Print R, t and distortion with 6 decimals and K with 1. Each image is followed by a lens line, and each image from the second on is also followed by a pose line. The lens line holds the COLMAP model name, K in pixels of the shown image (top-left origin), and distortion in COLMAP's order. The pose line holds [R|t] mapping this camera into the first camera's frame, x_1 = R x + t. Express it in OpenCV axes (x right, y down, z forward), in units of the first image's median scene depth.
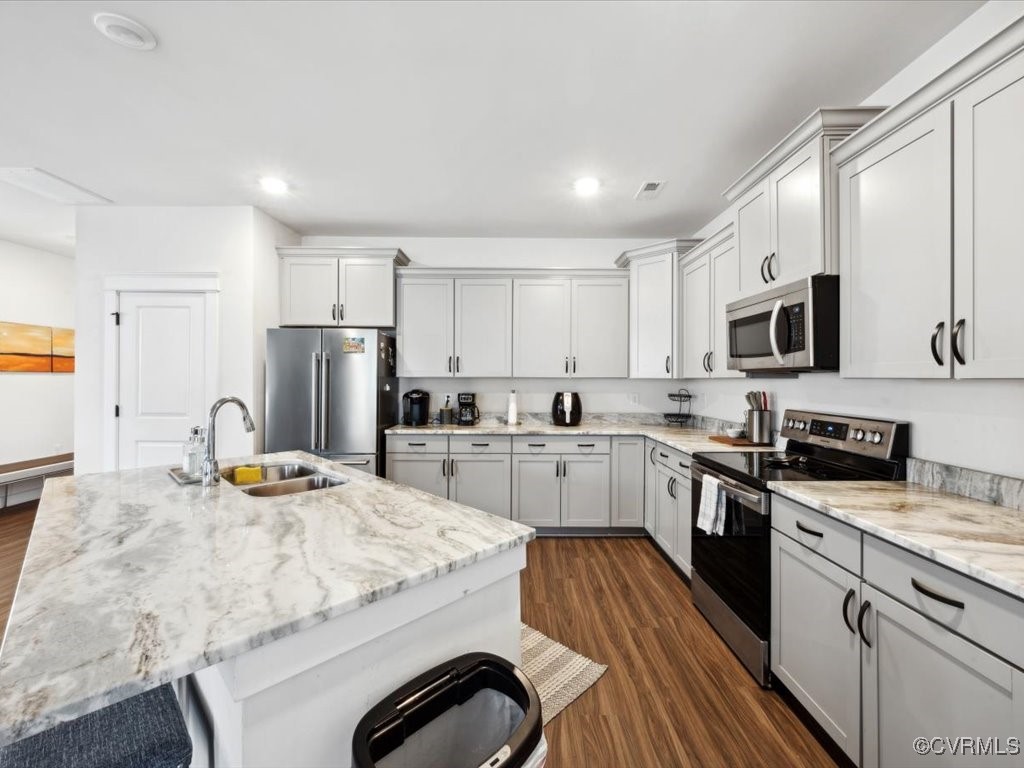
lens RADIAL K [[441.4, 0, 509.4], [0, 441.4, 380.9], [0, 0, 1]] dist [-0.005083, 0.000849]
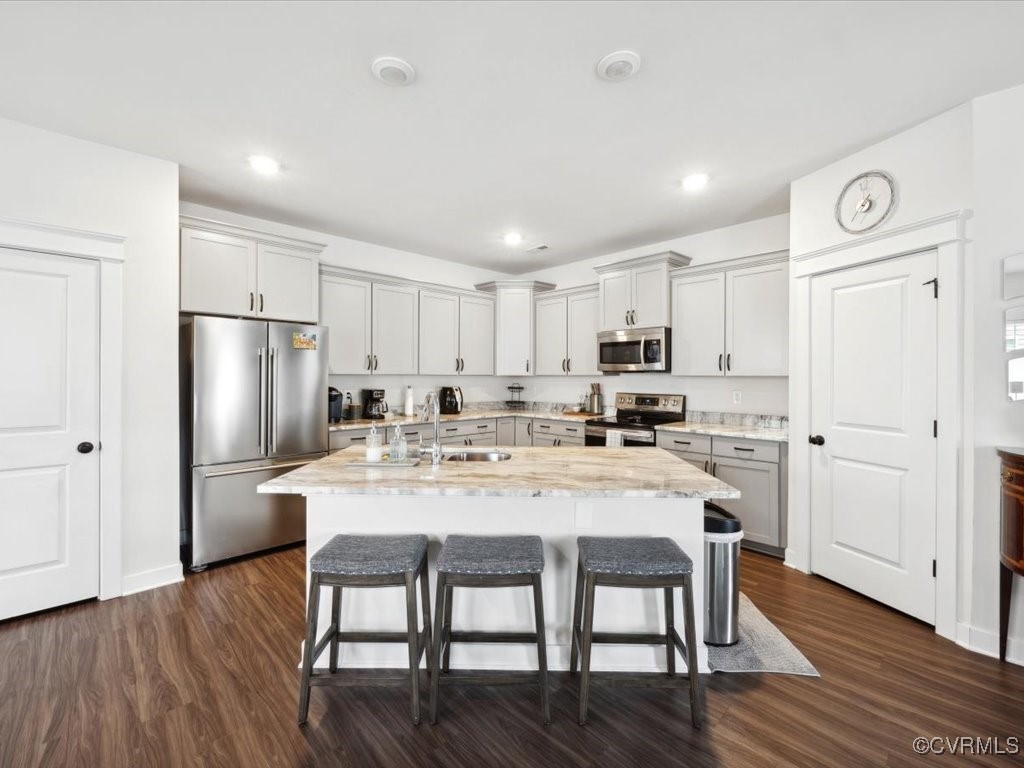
lens RADIAL K [[441.4, 0, 520.9], [0, 441.4, 379.8], [0, 0, 1]] dist [-0.005083, 0.000849]
pose [[0.720005, -0.007008, 0.693934, -0.836623], [0.003882, 0.999974, 0.006071, -0.000782], [-0.693958, -0.001678, 0.720013, -0.030466]]
